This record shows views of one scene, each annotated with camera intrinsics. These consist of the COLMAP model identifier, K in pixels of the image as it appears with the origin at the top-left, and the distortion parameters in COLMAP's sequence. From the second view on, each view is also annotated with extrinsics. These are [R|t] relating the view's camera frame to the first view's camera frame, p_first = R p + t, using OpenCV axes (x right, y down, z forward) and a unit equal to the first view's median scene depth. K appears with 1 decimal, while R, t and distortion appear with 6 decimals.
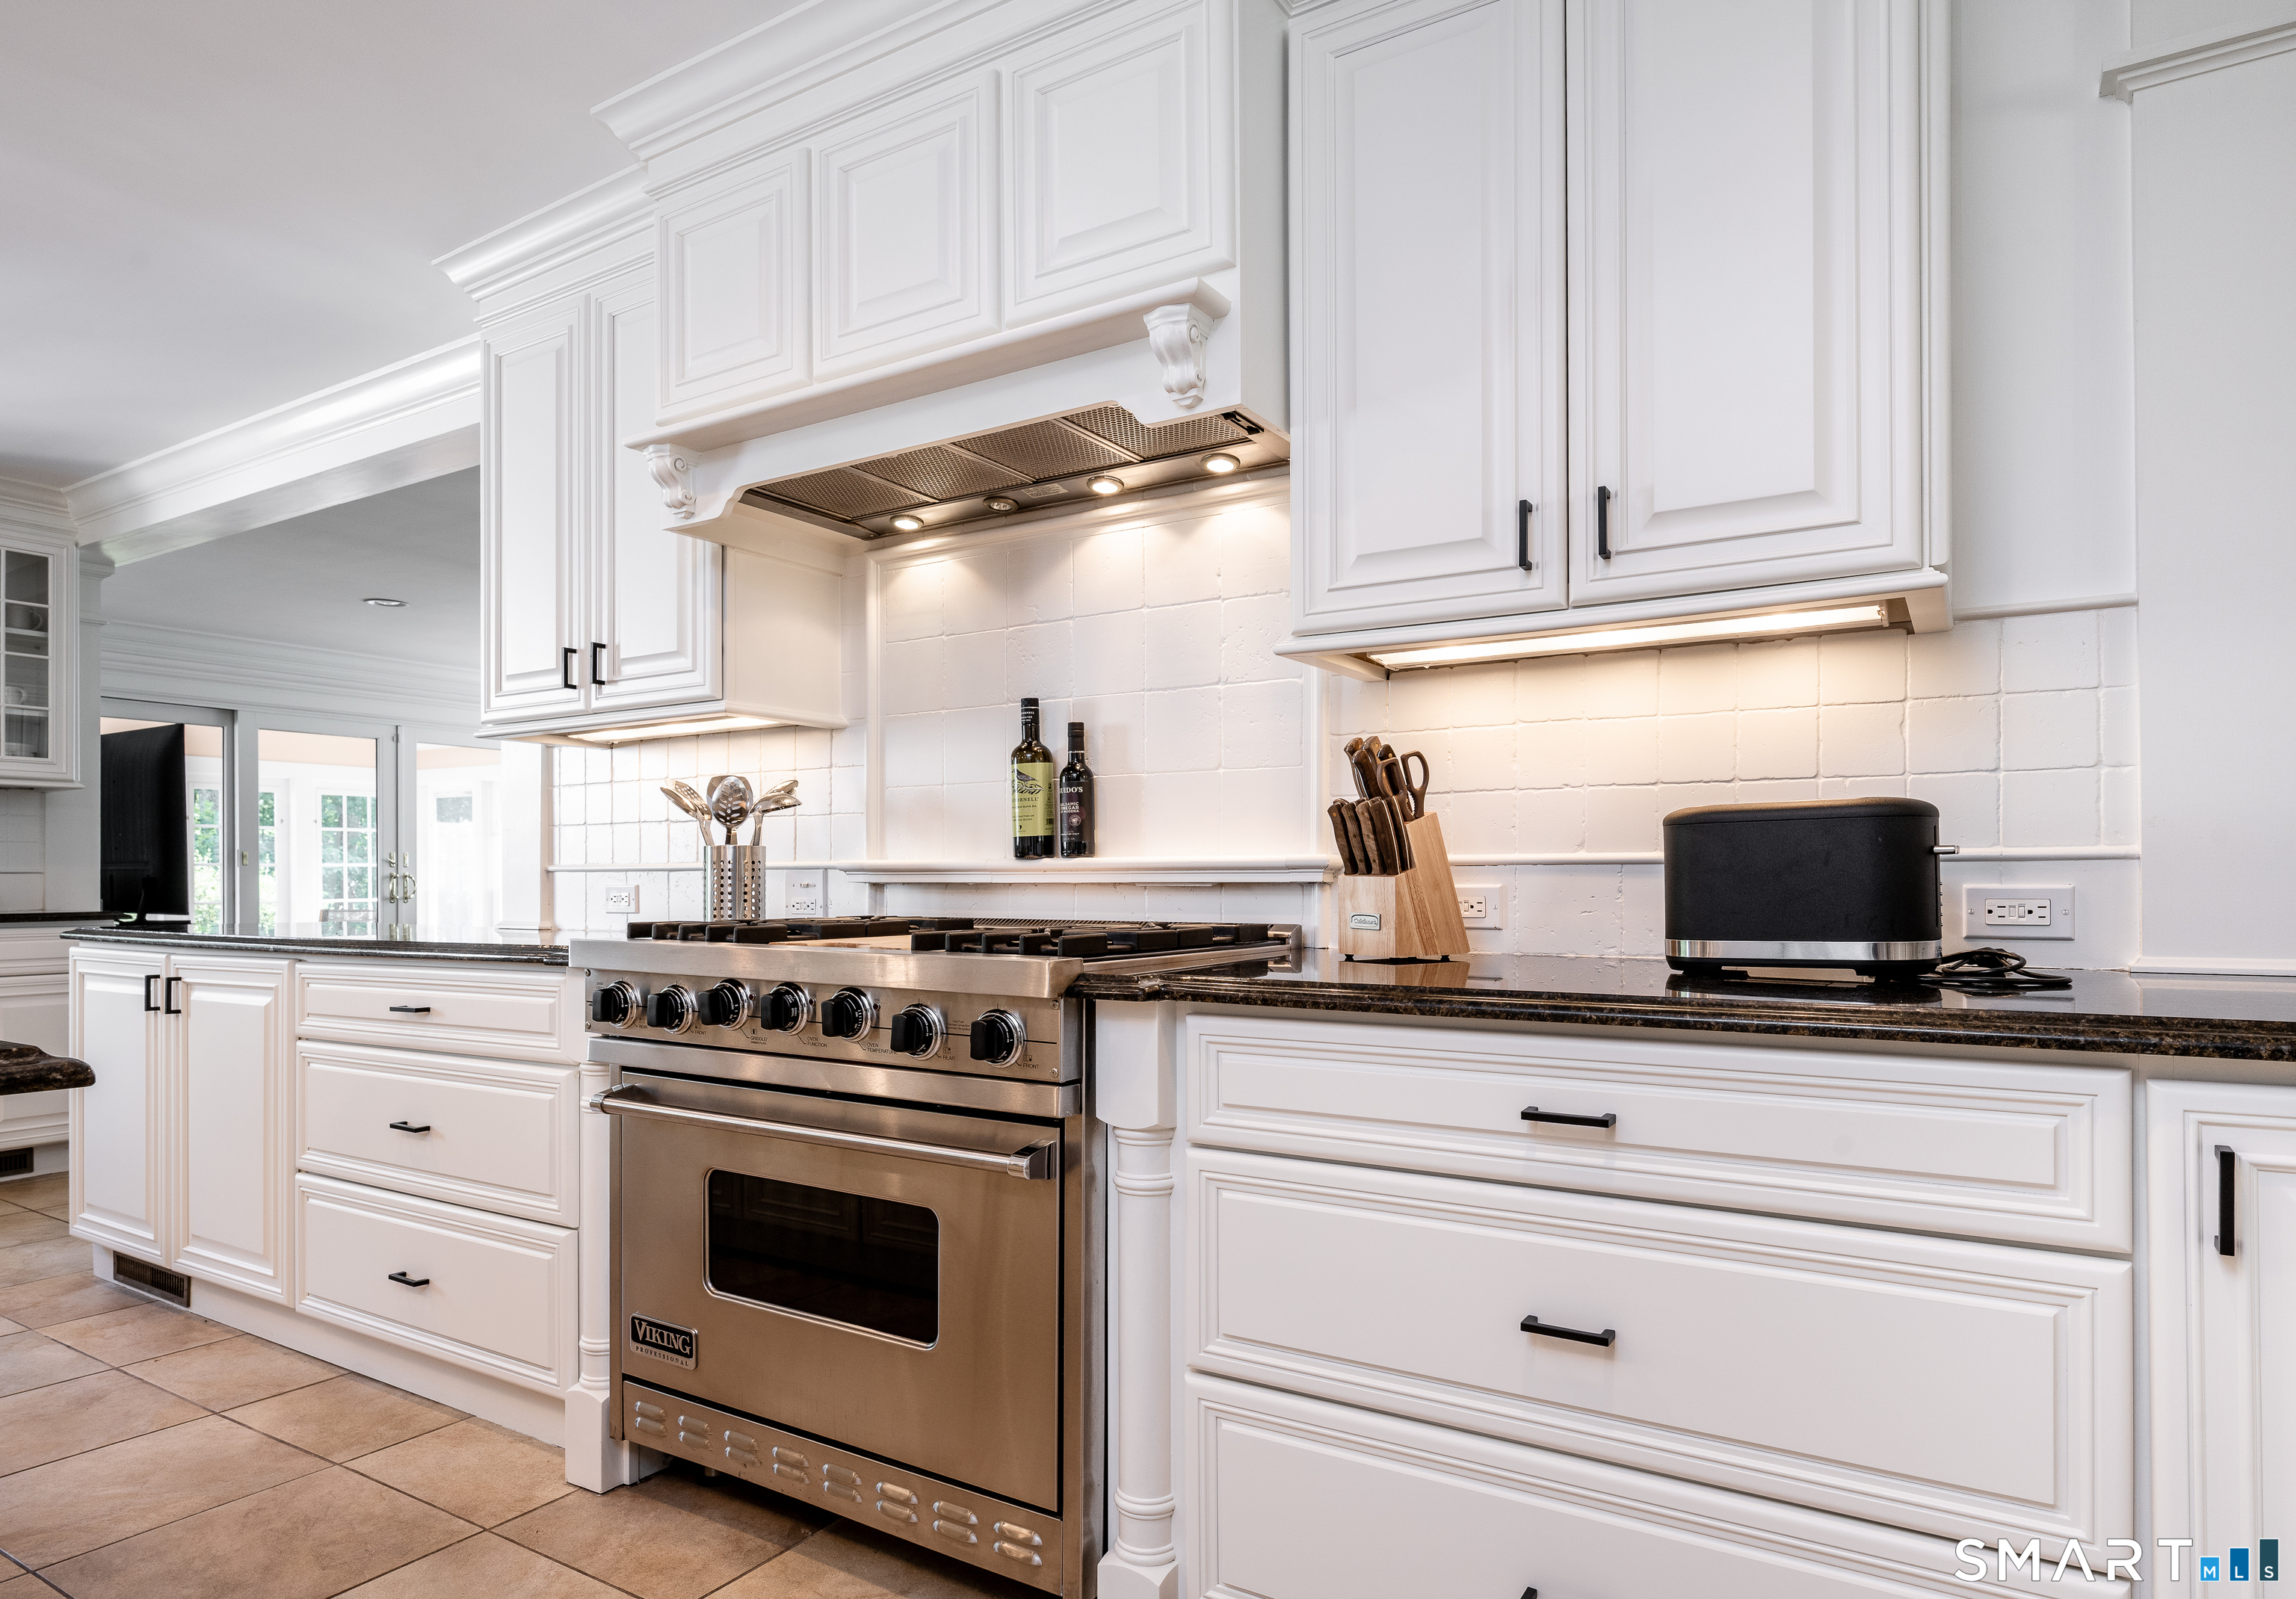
lens RADIAL K [[1244.1, 0, 1150.4], [0, 1244.1, 853.9], [0, 0, 1]] dist [-0.000976, -0.000165]
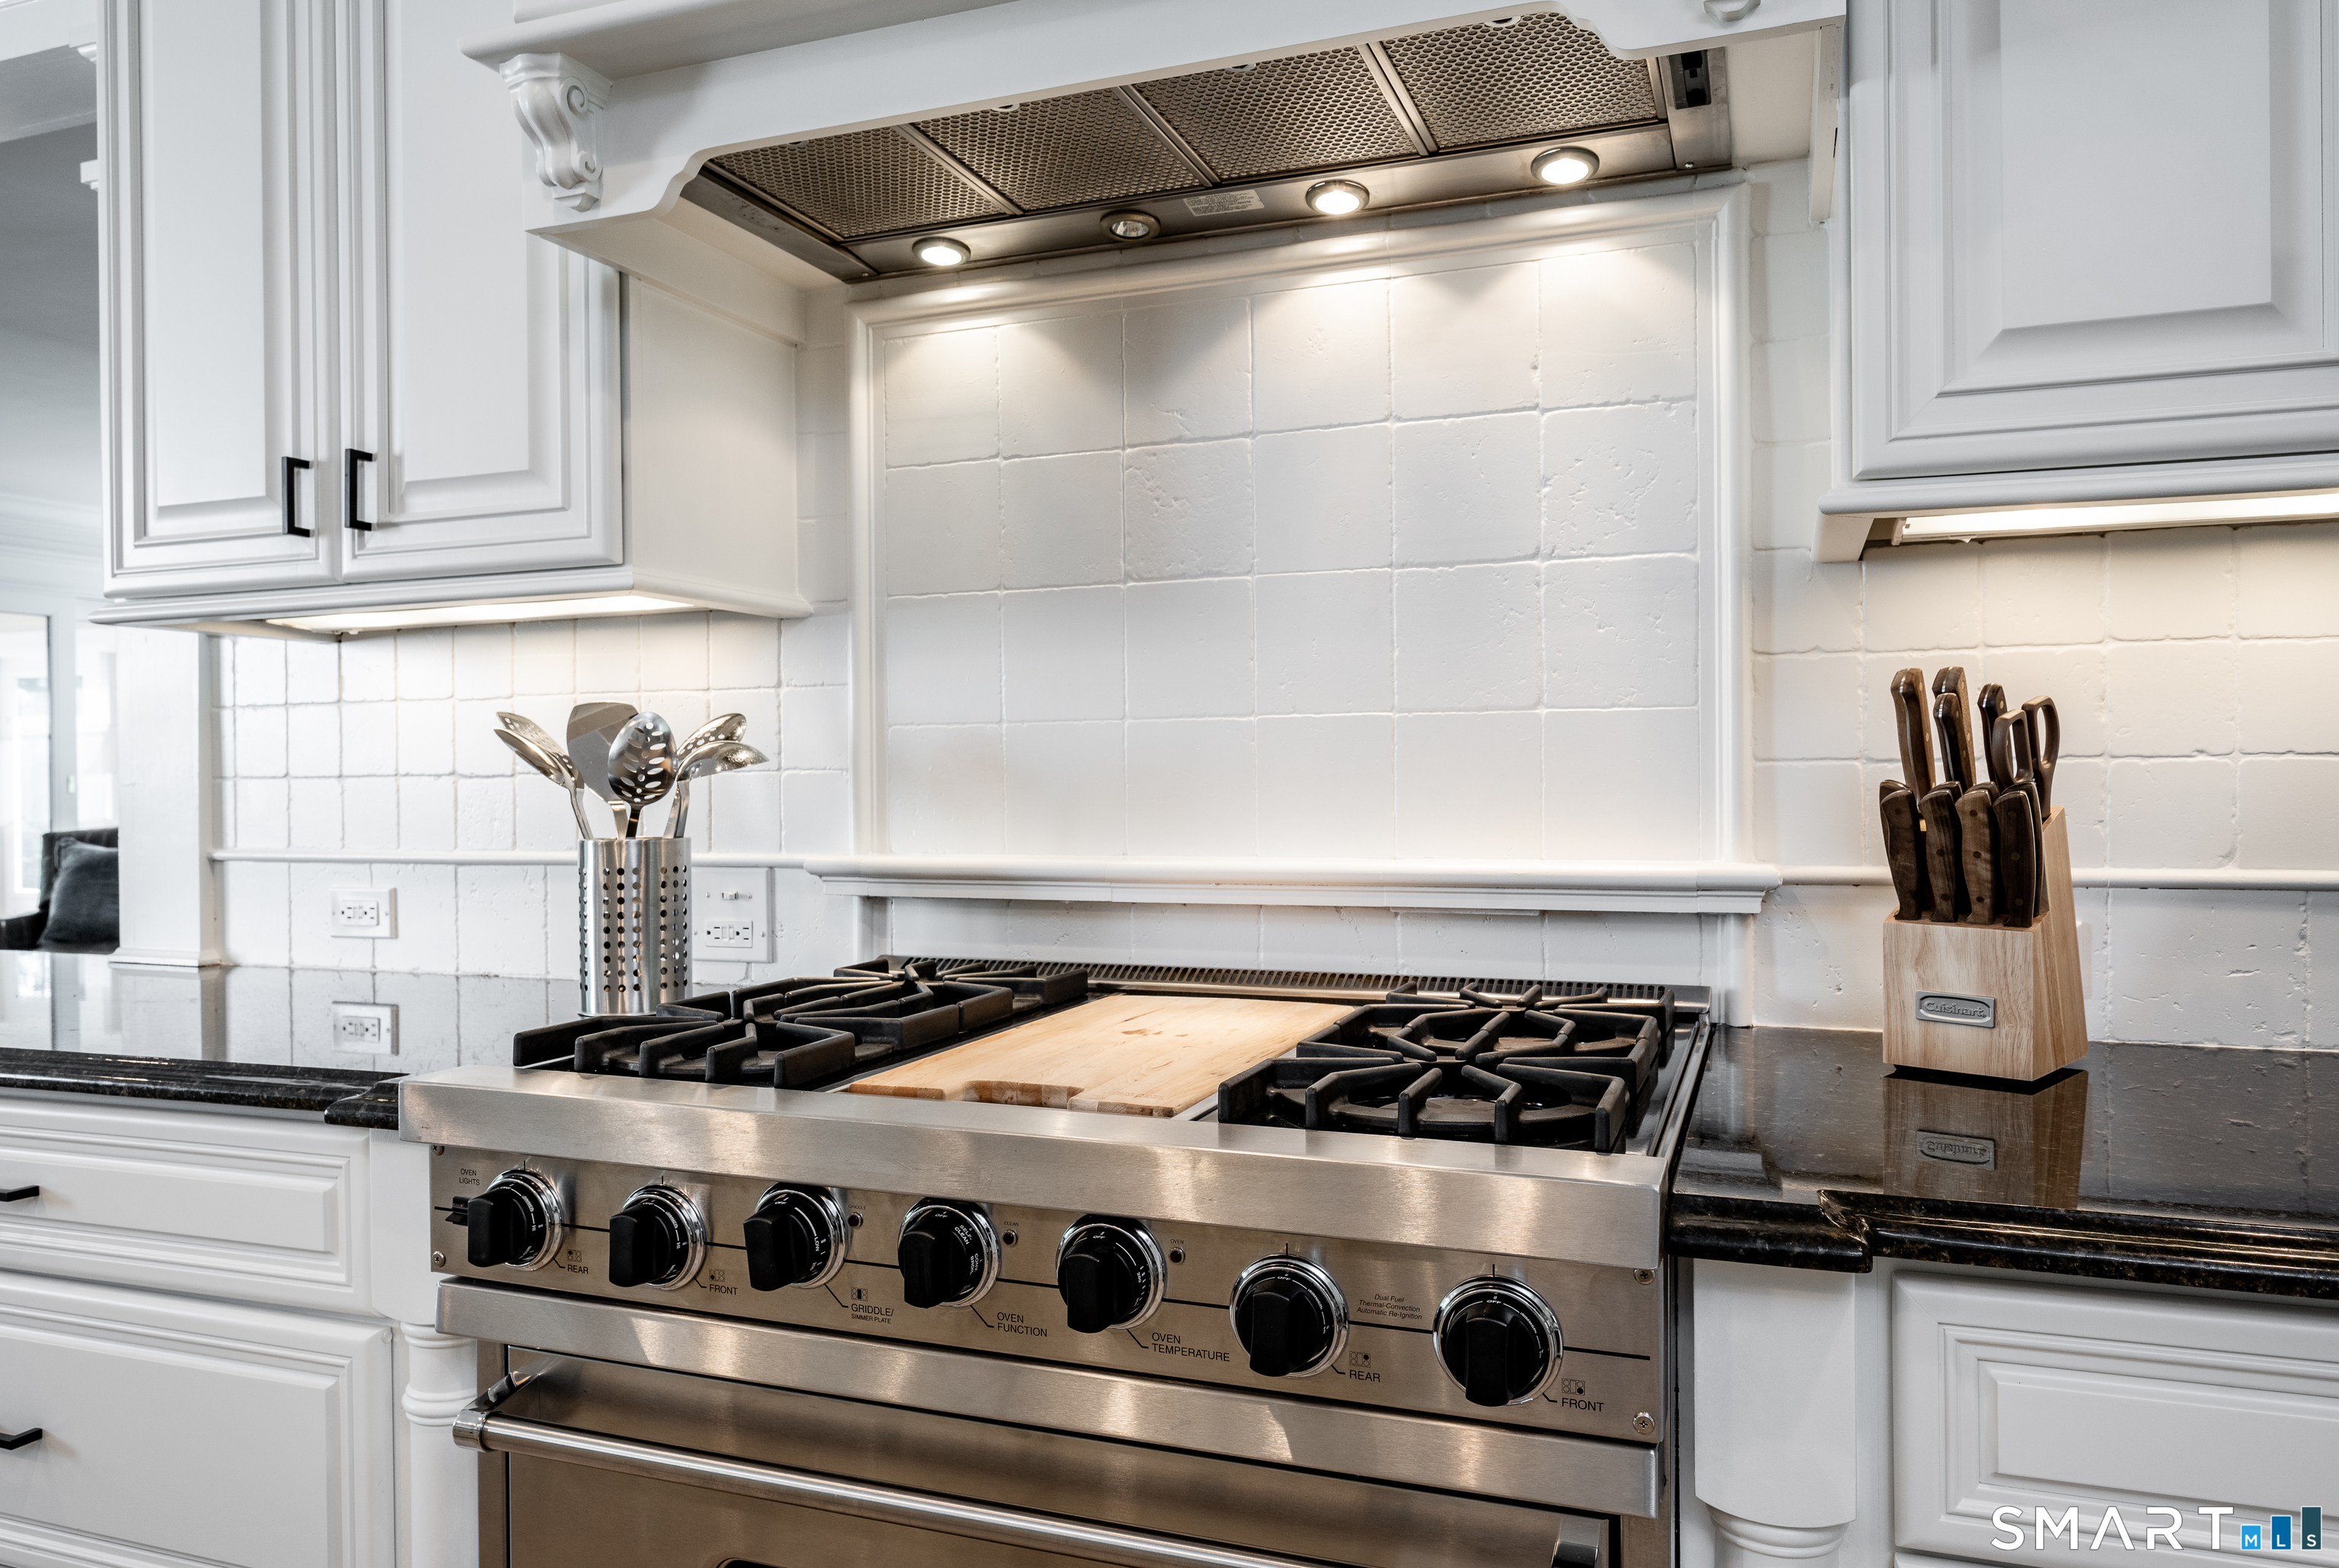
lens RADIAL K [[1606.0, 0, 1169.5], [0, 1606.0, 784.0], [0, 0, 1]] dist [-0.004894, 0.000405]
pose [[0.988265, 0.001989, 0.152737, -0.211943], [-0.004479, 0.999863, 0.015961, -0.041709], [-0.152685, -0.016458, 0.988138, 0.280261]]
